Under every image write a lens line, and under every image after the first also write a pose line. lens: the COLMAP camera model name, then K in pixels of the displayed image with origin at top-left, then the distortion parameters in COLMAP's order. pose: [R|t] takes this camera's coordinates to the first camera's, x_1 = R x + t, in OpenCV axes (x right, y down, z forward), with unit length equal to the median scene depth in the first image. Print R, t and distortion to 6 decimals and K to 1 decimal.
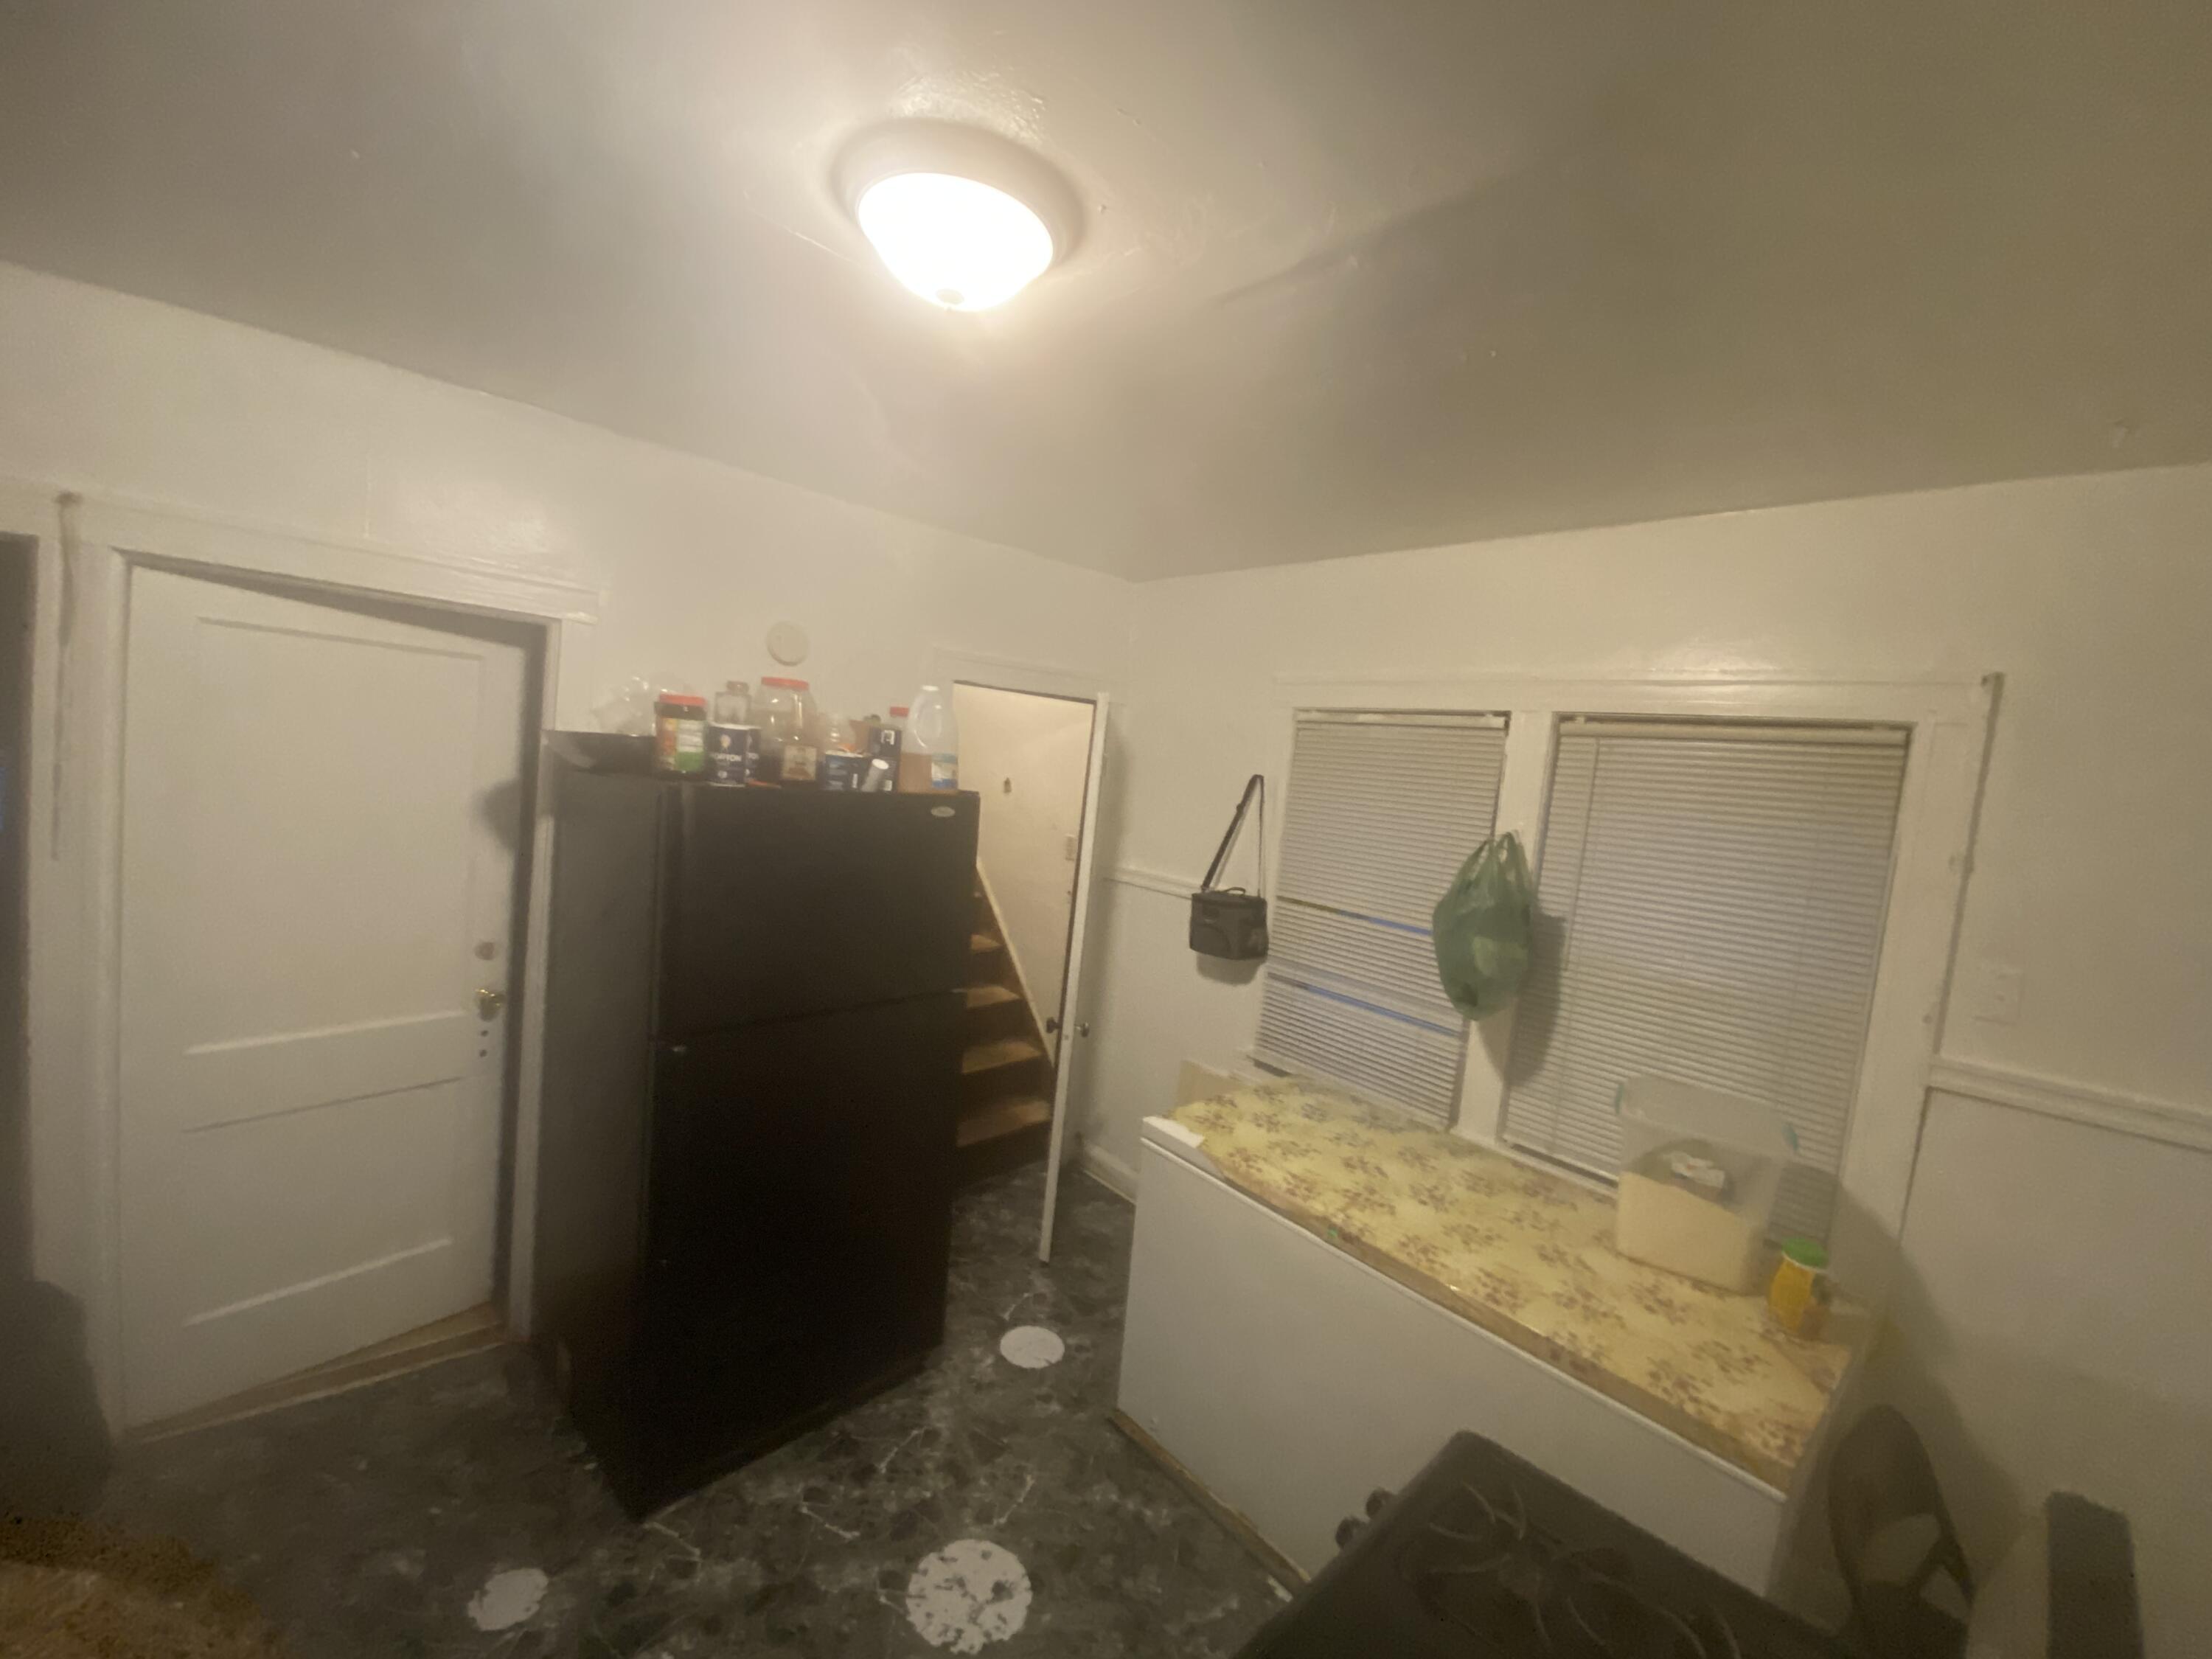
lens RADIAL K [[893.4, 0, 1101.6], [0, 893.4, 825.6], [0, 0, 1]] dist [0.019819, -0.016479]
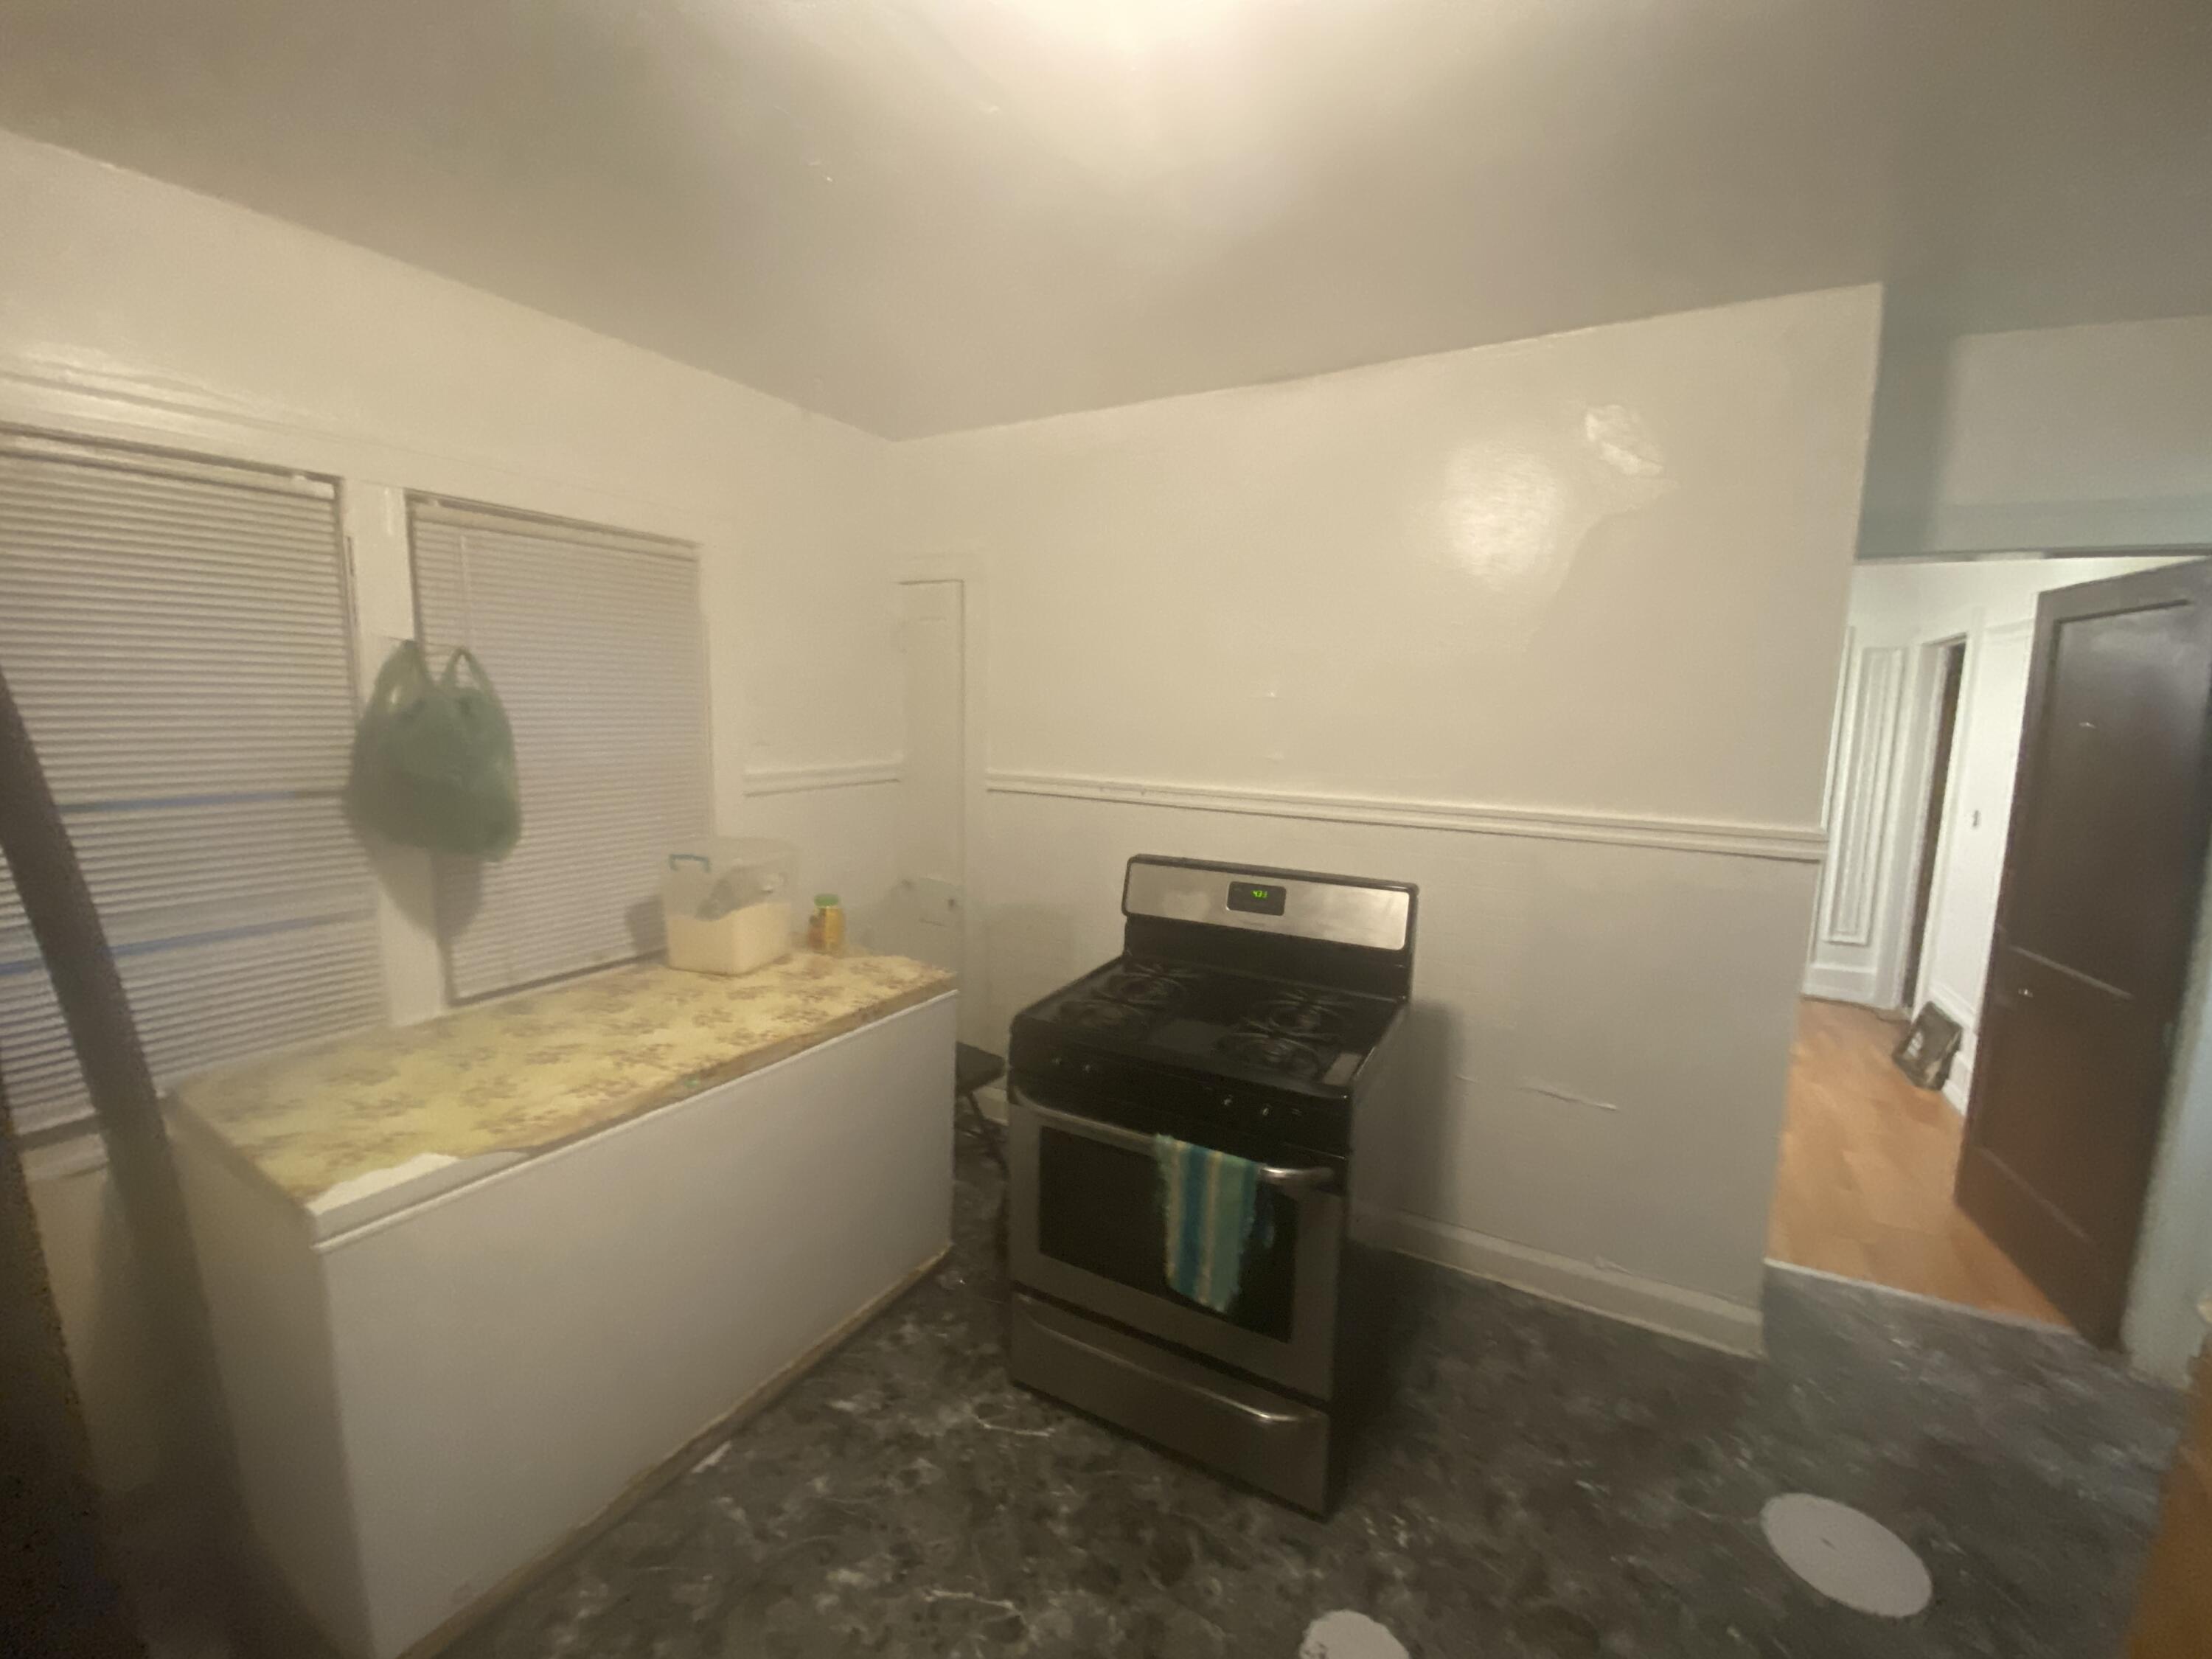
lens RADIAL K [[893.4, 0, 1101.6], [0, 893.4, 825.6], [0, 0, 1]] dist [0.019819, -0.016479]
pose [[-0.304987, -0.235592, 0.922756, -0.608115], [0.020044, 0.967117, 0.253542, -0.027516], [-0.952146, 0.095822, -0.290236, 0.770135]]
